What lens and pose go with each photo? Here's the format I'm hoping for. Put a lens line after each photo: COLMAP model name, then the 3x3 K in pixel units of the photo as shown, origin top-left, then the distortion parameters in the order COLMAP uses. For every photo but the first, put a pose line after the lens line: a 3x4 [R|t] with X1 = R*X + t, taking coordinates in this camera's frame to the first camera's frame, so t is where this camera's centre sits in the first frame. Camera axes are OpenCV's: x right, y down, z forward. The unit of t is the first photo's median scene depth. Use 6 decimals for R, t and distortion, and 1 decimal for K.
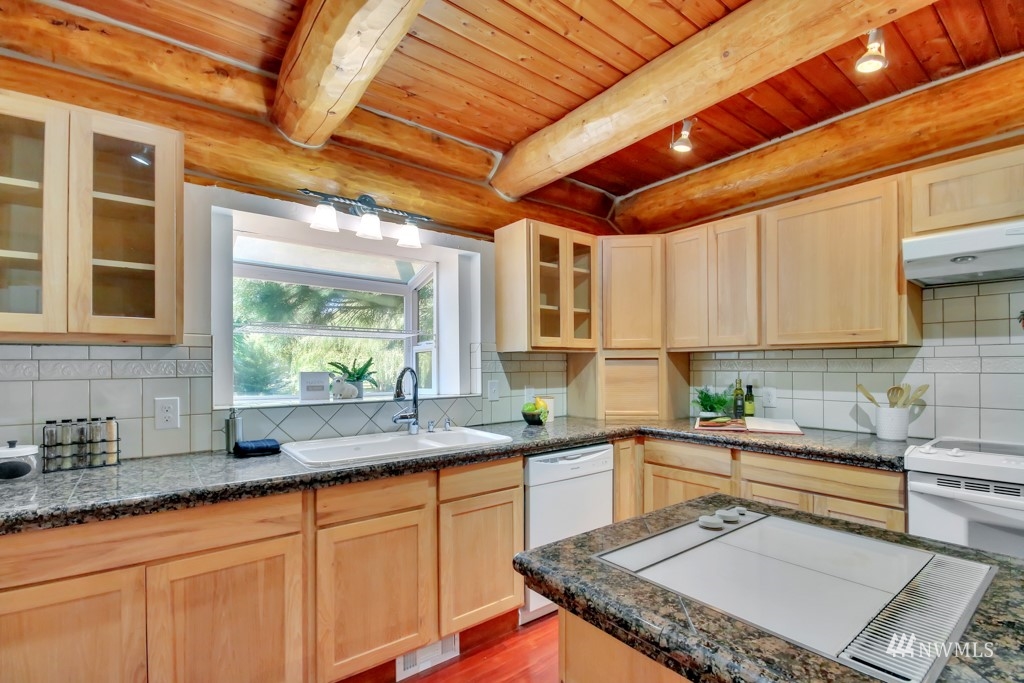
lens RADIAL K [[482.8, 0, 531.1], [0, 482.8, 364.8], [0, 0, 1]] dist [-0.000352, -0.007897]
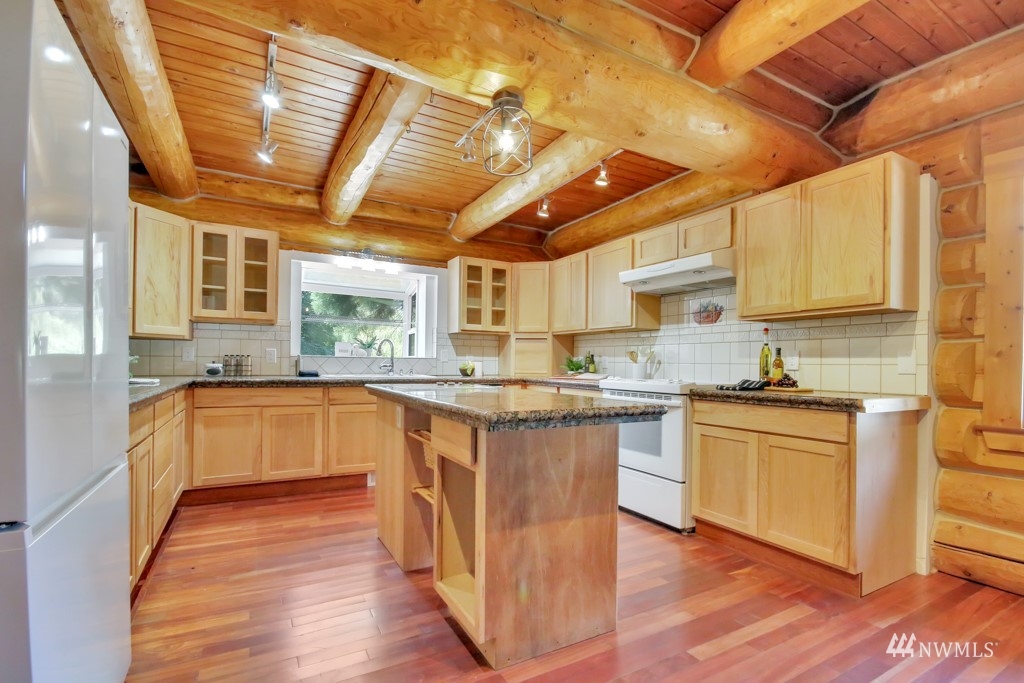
lens RADIAL K [[482.8, 0, 527.4], [0, 482.8, 361.8], [0, 0, 1]] dist [-0.000352, -0.007897]
pose [[0.987030, 0.017930, -0.159531, 0.590545], [-0.017907, 0.999838, 0.001581, 0.080828], [0.159533, 0.001296, 0.987192, -0.775288]]
